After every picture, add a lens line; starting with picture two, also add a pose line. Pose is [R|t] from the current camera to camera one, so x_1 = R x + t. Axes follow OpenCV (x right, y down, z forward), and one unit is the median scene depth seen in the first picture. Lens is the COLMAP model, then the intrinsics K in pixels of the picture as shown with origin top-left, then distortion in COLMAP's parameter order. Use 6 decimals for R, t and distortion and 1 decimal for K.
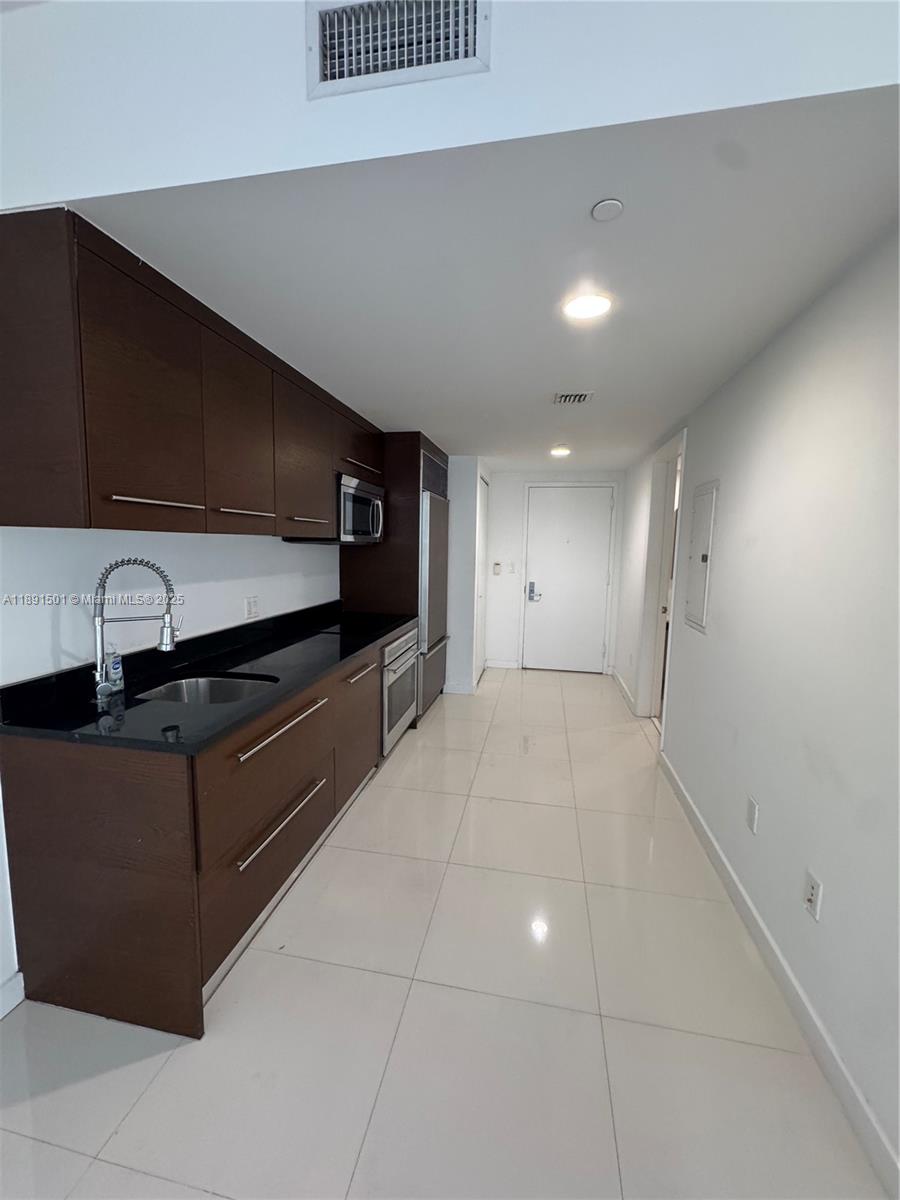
lens RADIAL K [[480.6, 0, 450.1], [0, 480.6, 601.4], [0, 0, 1]] dist [0.000248, -0.000234]
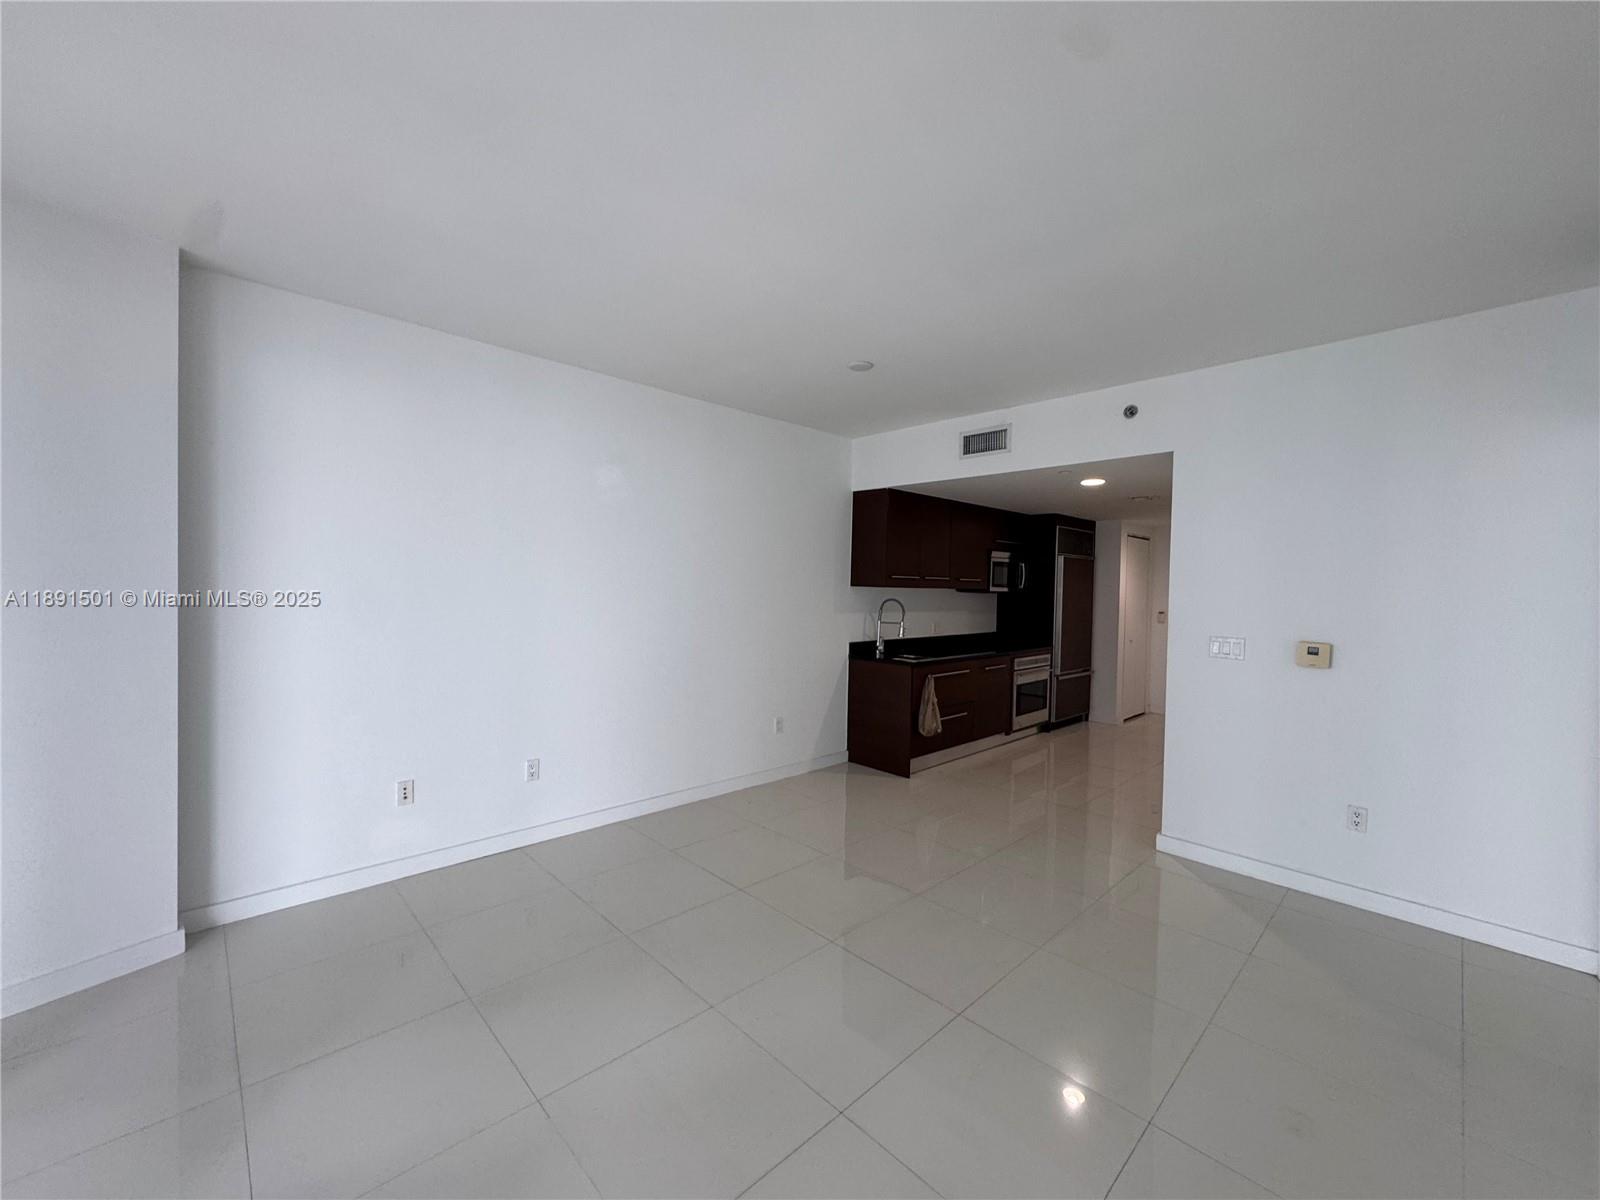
lens RADIAL K [[640.8, 0, 800.0], [0, 640.8, 600.0], [0, 0, 1]] dist [0.000248, -0.000234]
pose [[0.819030, 0.011011, -0.573645, 0.407732], [-0.071877, 0.993908, -0.083545, 0.110002], [0.569231, 0.109657, 0.814832, -0.943262]]
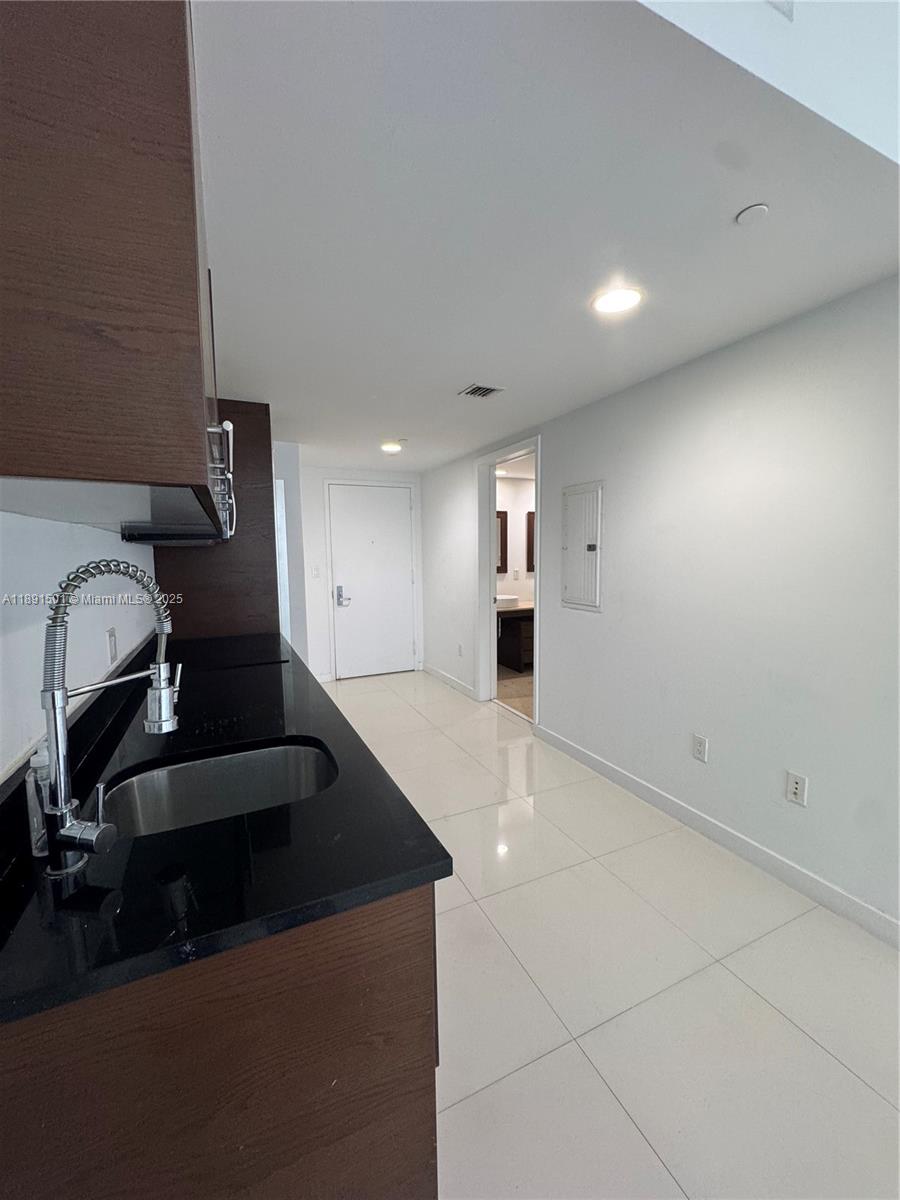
lens RADIAL K [[482.9, 0, 450.0], [0, 482.9, 600.0], [0, 0, 1]] dist [0.000374, -0.000470]
pose [[0.813577, -0.087907, 0.574773, -0.316521], [0.096714, 0.995194, 0.015311, -0.010581], [-0.573357, 0.043132, 0.818169, 0.180566]]
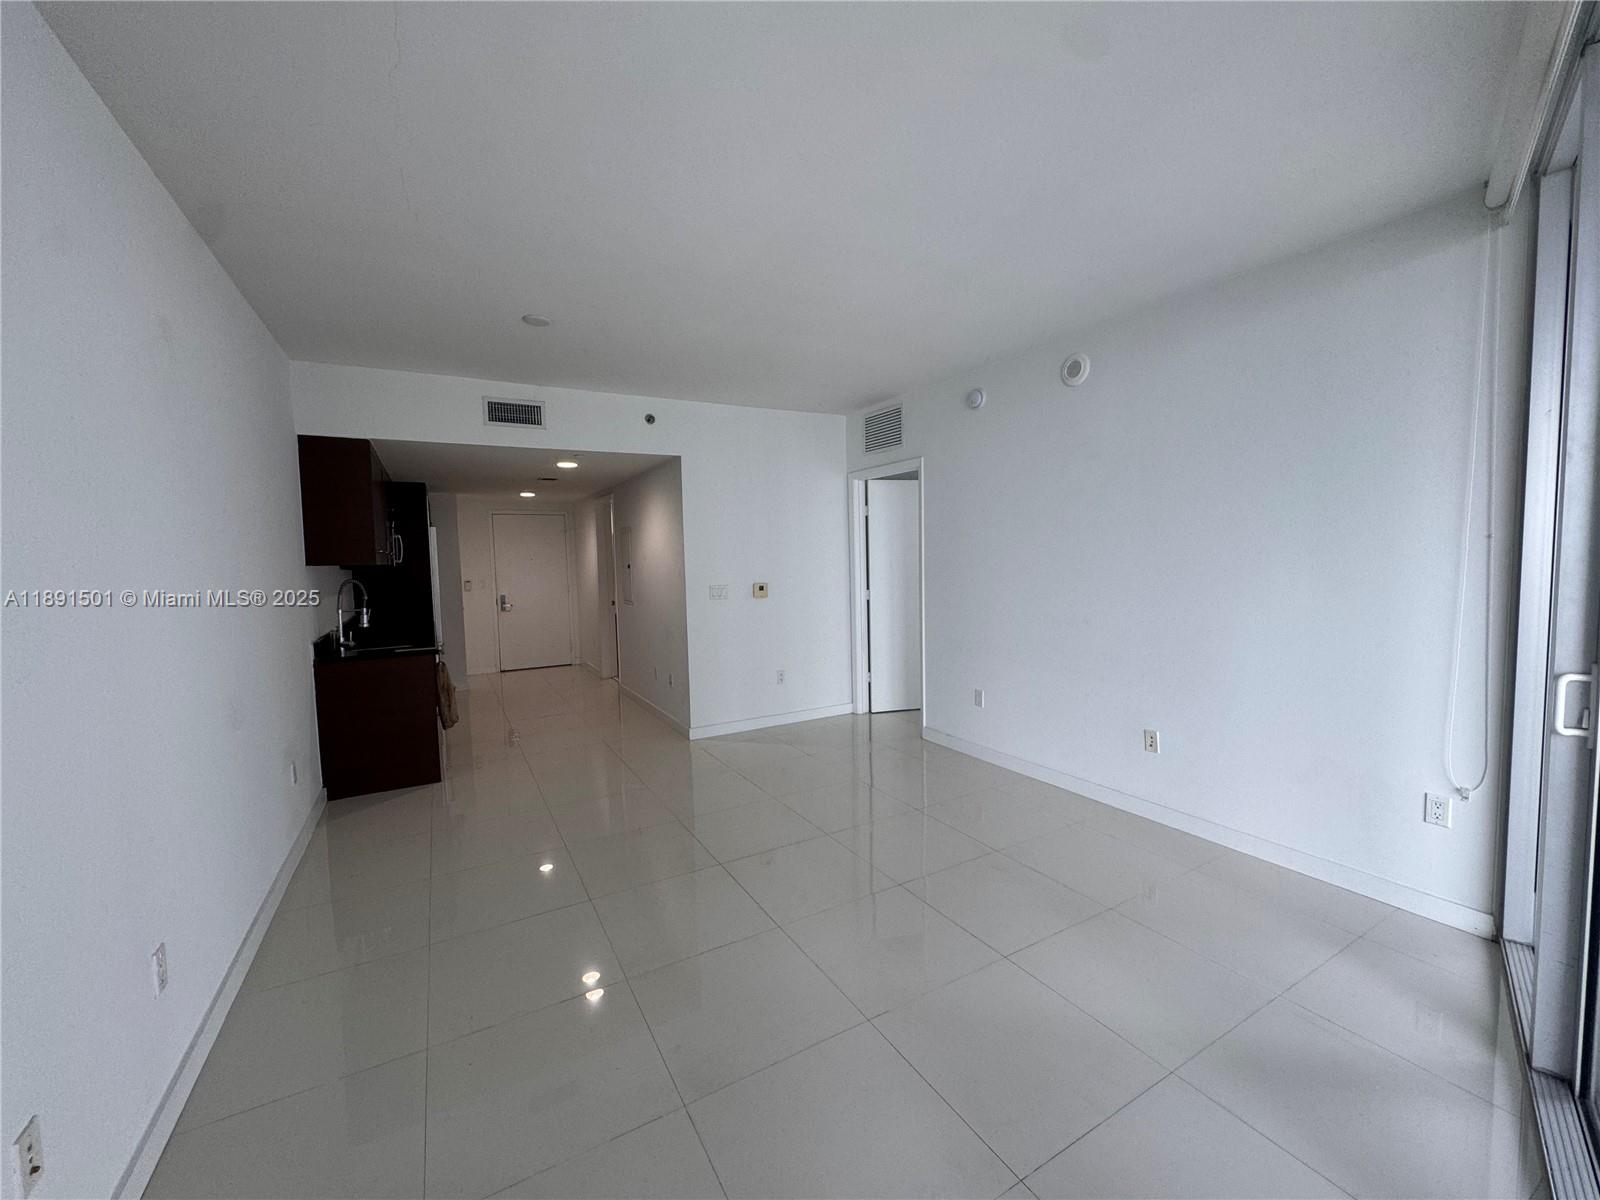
lens RADIAL K [[640.8, 0, 800.0], [0, 640.8, 600.0], [0, 0, 1]] dist [0.000248, -0.000234]
pose [[0.759205, -0.081177, 0.645770, -0.458872], [0.113203, 0.993538, -0.008195, 0.105649], [-0.640931, 0.079325, 0.763488, -1.029923]]
